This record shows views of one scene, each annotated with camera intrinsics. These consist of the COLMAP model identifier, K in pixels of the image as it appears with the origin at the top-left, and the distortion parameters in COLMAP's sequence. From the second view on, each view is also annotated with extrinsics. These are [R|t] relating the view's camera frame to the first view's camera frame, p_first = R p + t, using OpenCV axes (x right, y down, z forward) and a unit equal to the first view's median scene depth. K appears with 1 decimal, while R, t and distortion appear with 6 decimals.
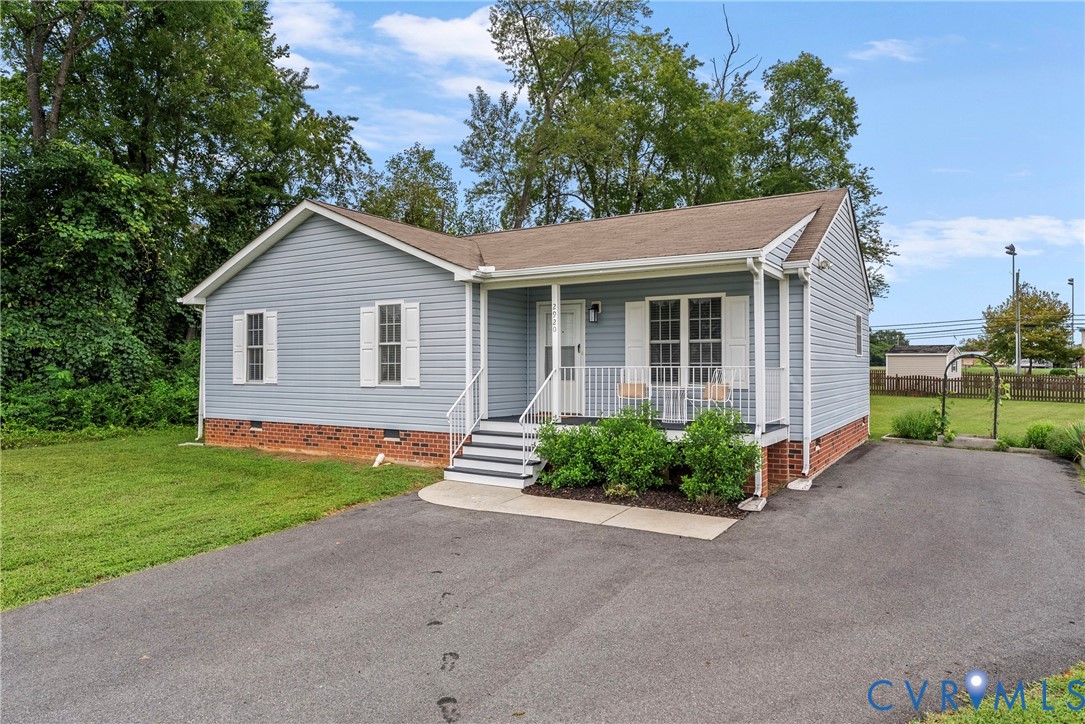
lens RADIAL K [[694.3, 0, 542.5], [0, 694.3, 362.0], [0, 0, 1]] dist [-0.002533, 0.002327]
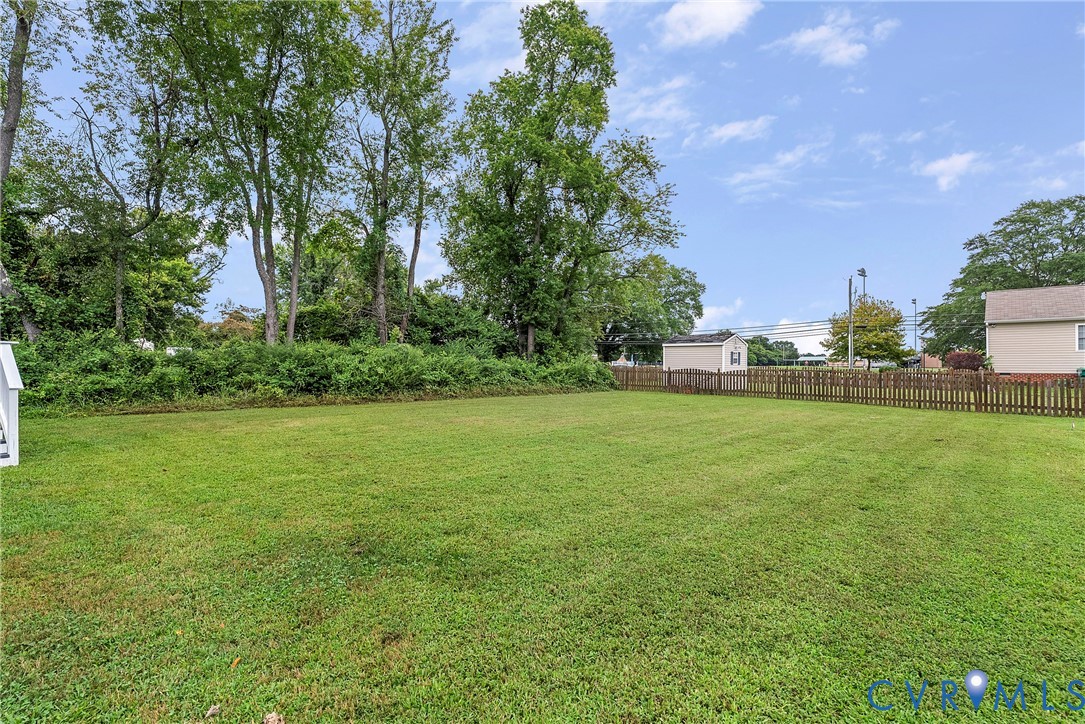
lens RADIAL K [[491.7, 0, 542.5], [0, 491.7, 362.0], [0, 0, 1]] dist [-0.001163, 0.000985]
pose [[0.999974, 0.004485, -0.005568, 0.846537], [-0.004507, 0.999983, -0.003781, 0.033149], [0.005551, 0.003806, 0.999977, 0.920803]]
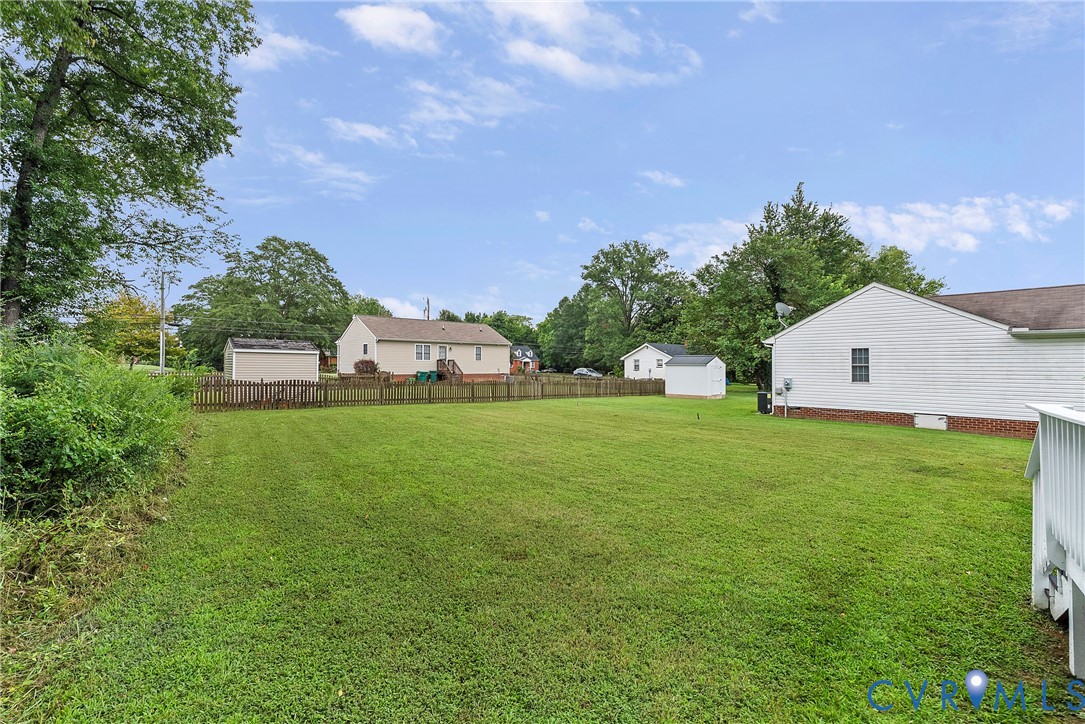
lens RADIAL K [[491.7, 0, 542.5], [0, 491.7, 362.0], [0, 0, 1]] dist [-0.001163, 0.000985]
pose [[0.087547, 0.007565, 0.996132, 0.103641], [-0.012721, 0.999898, -0.006475, 0.001332], [-0.996079, -0.012105, 0.087634, 1.603714]]
